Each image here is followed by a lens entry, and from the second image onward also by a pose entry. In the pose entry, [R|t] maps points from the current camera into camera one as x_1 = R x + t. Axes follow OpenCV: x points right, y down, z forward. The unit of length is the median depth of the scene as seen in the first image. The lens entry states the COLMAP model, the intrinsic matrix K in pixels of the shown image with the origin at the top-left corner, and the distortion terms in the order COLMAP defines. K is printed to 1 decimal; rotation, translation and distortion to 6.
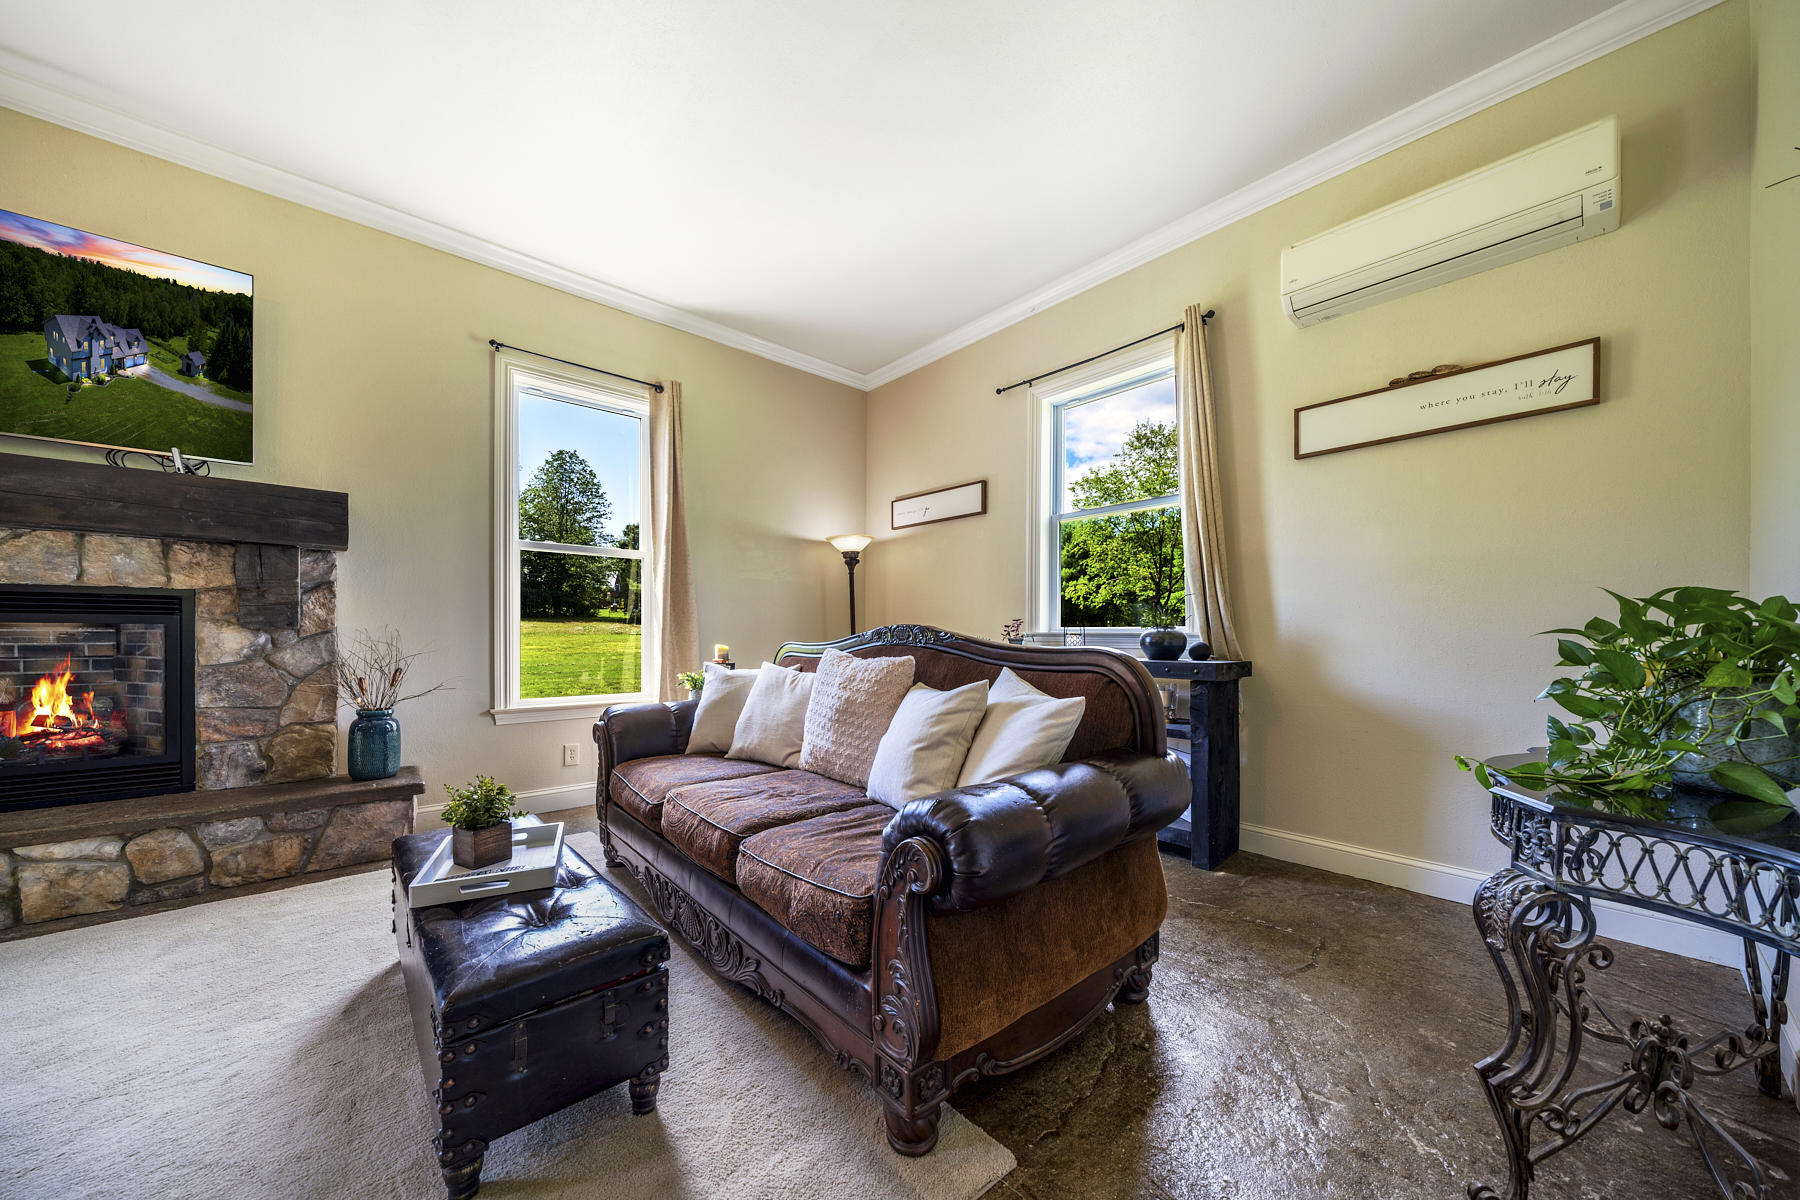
lens RADIAL K [[628.9, 0, 893.5], [0, 628.9, 636.9], [0, 0, 1]] dist [-0.001671, -0.000115]
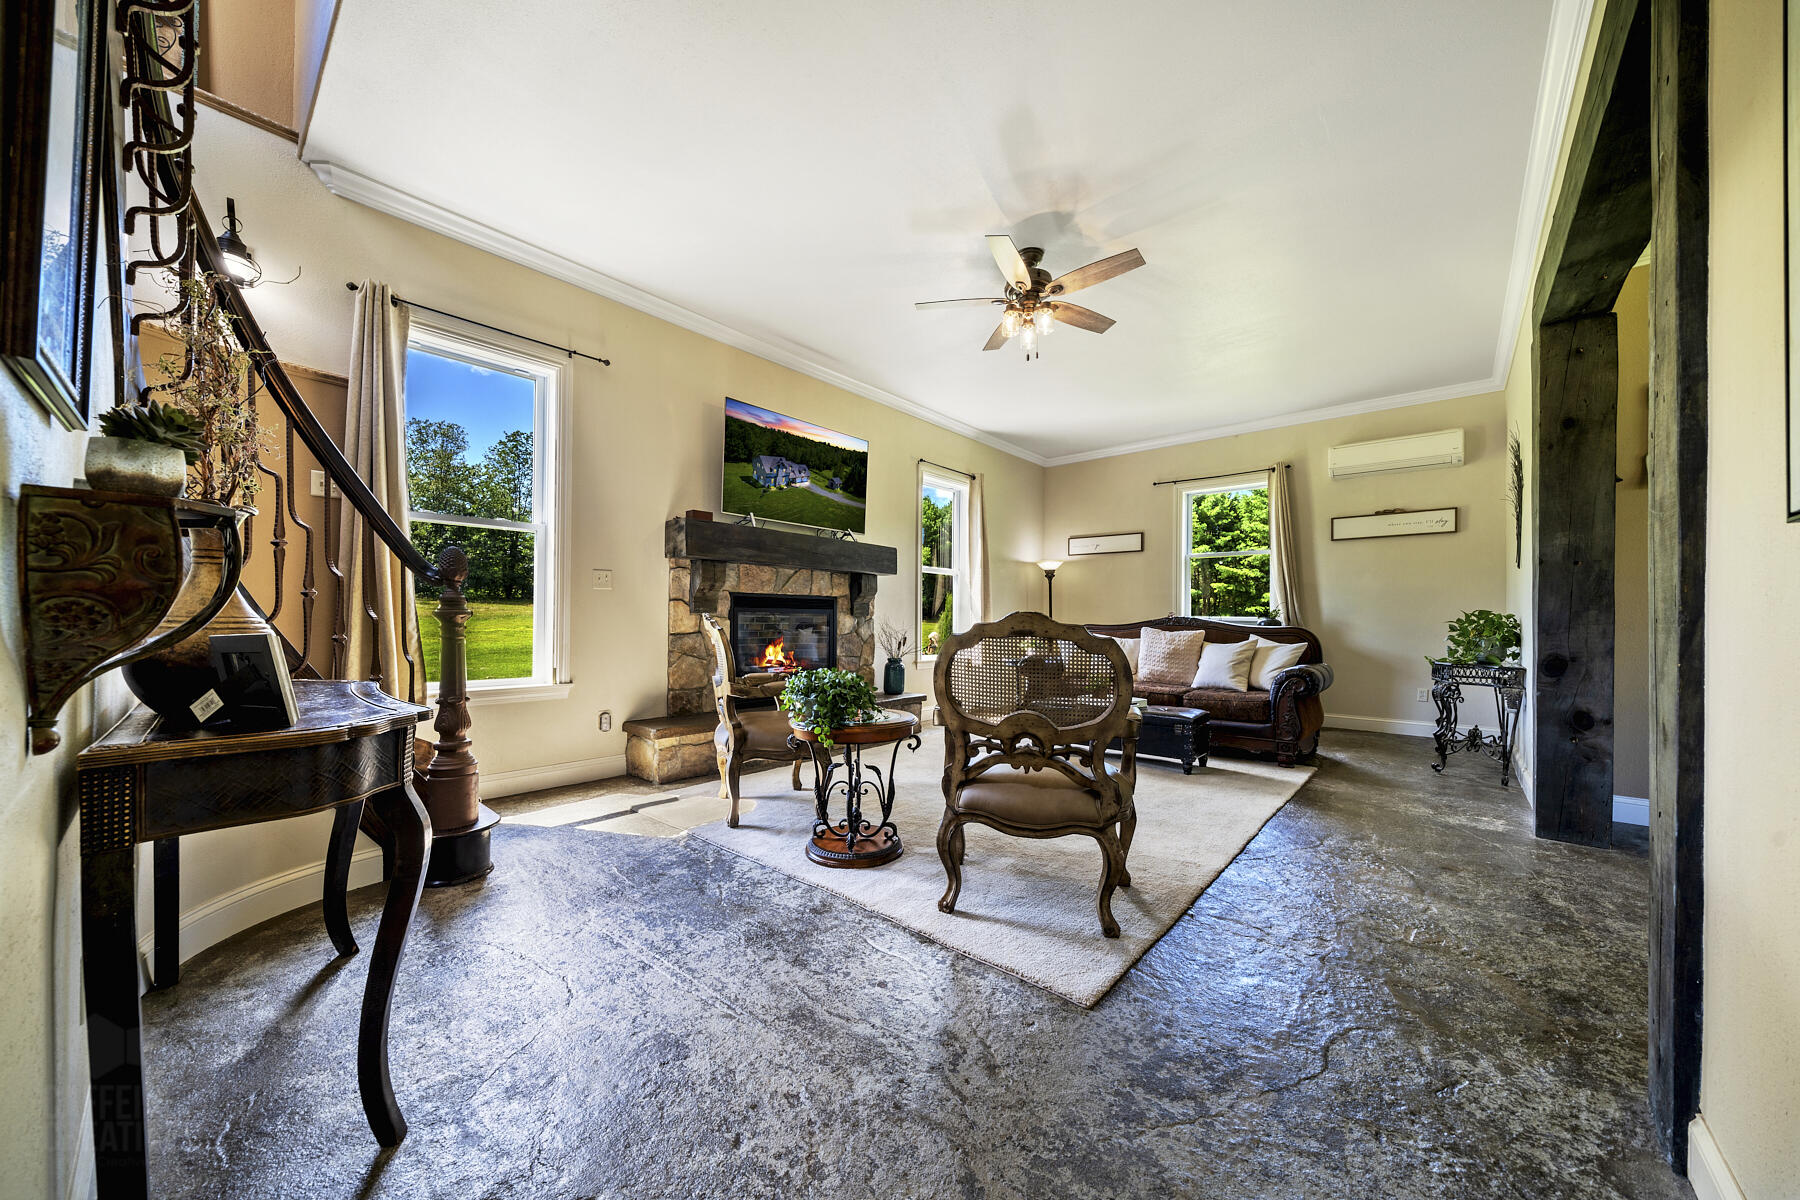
lens RADIAL K [[621.9, 0, 898.7], [0, 621.9, 620.1], [0, 0, 1]] dist [-0.000796, -0.000106]
pose [[0.992078, 0.006146, 0.125472, -1.154315], [-0.005789, 0.999978, -0.003211, 0.004994], [-0.125489, 0.002459, 0.992092, -0.978551]]
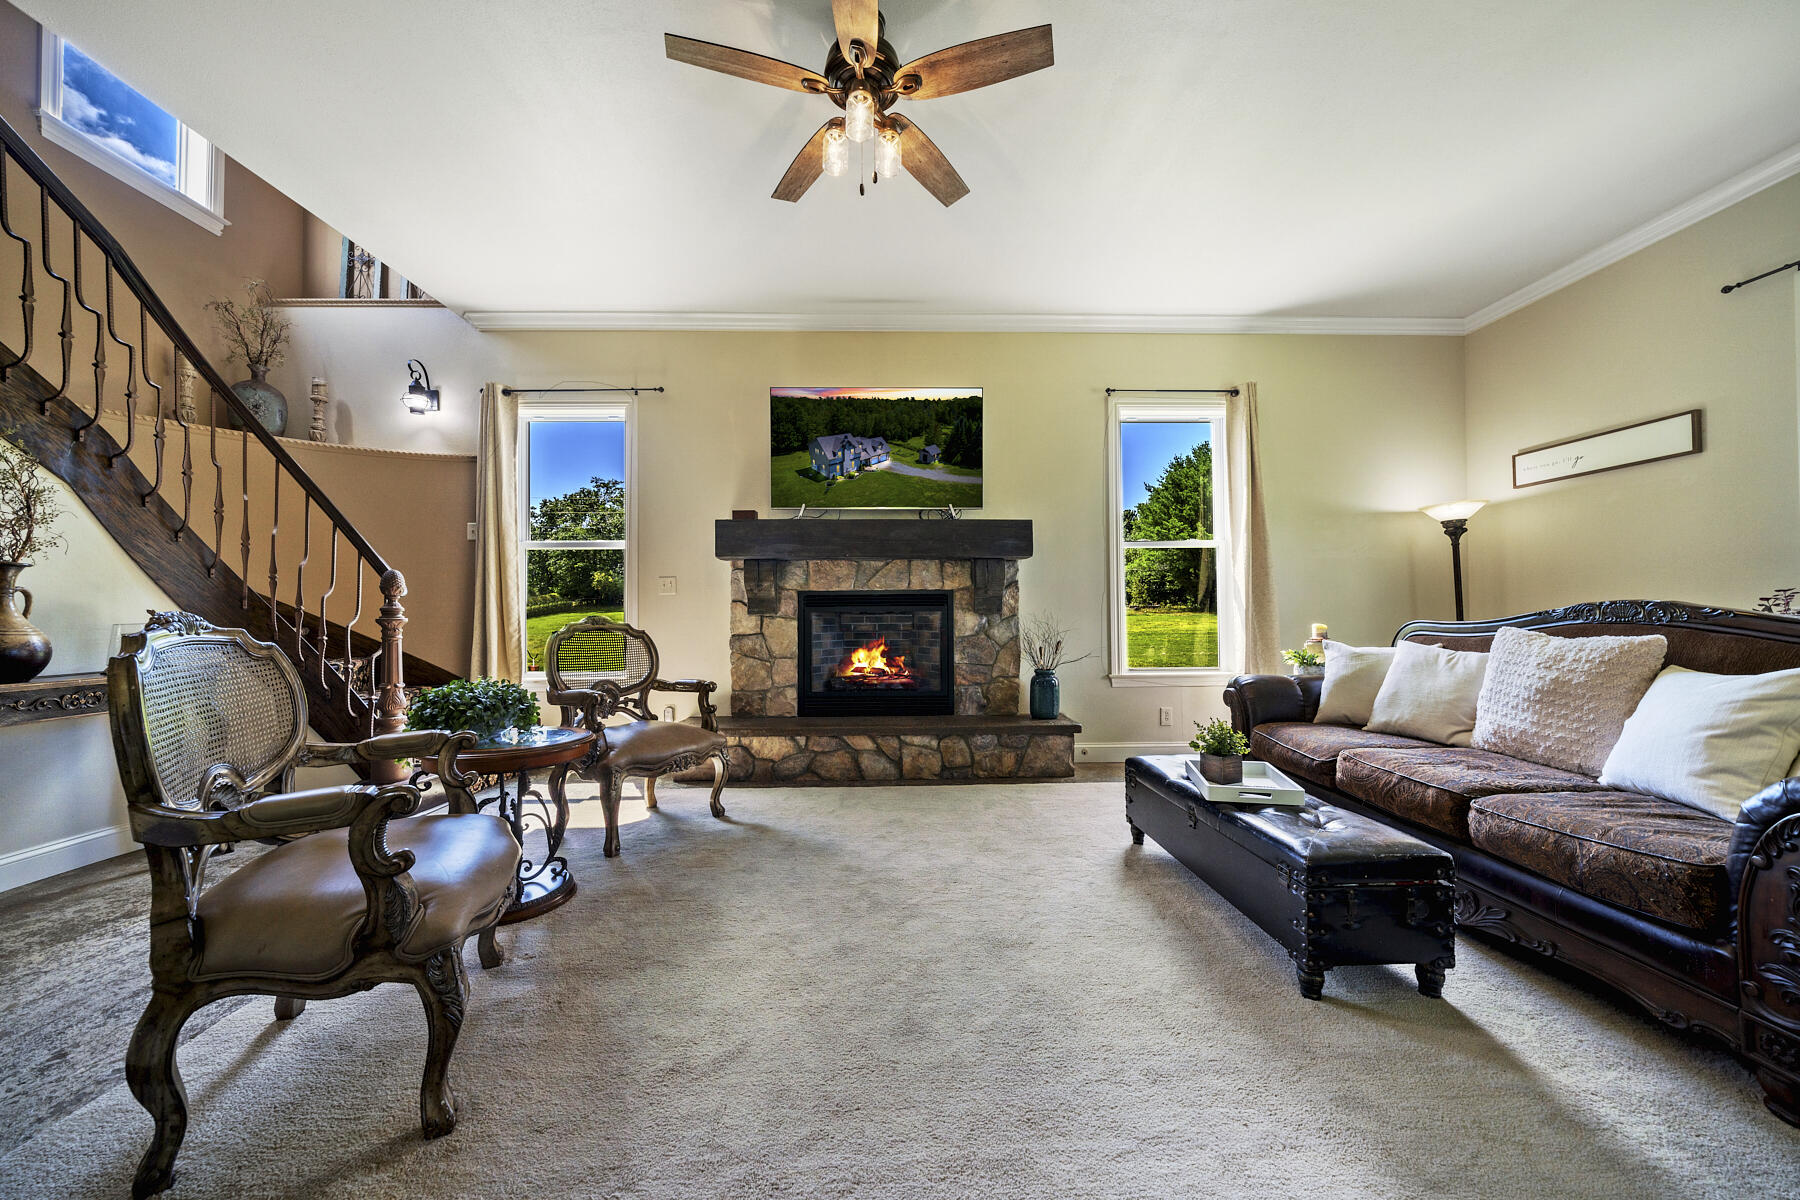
lens RADIAL K [[616.4, 0, 905.0], [0, 616.4, 608.7], [0, 0, 1]] dist [-0.002404, -0.000004]
pose [[0.770524, -0.016435, -0.637199, -0.198348], [0.006744, 0.999822, -0.017633, 0.000602], [0.637375, 0.009289, 0.770498, -0.296486]]
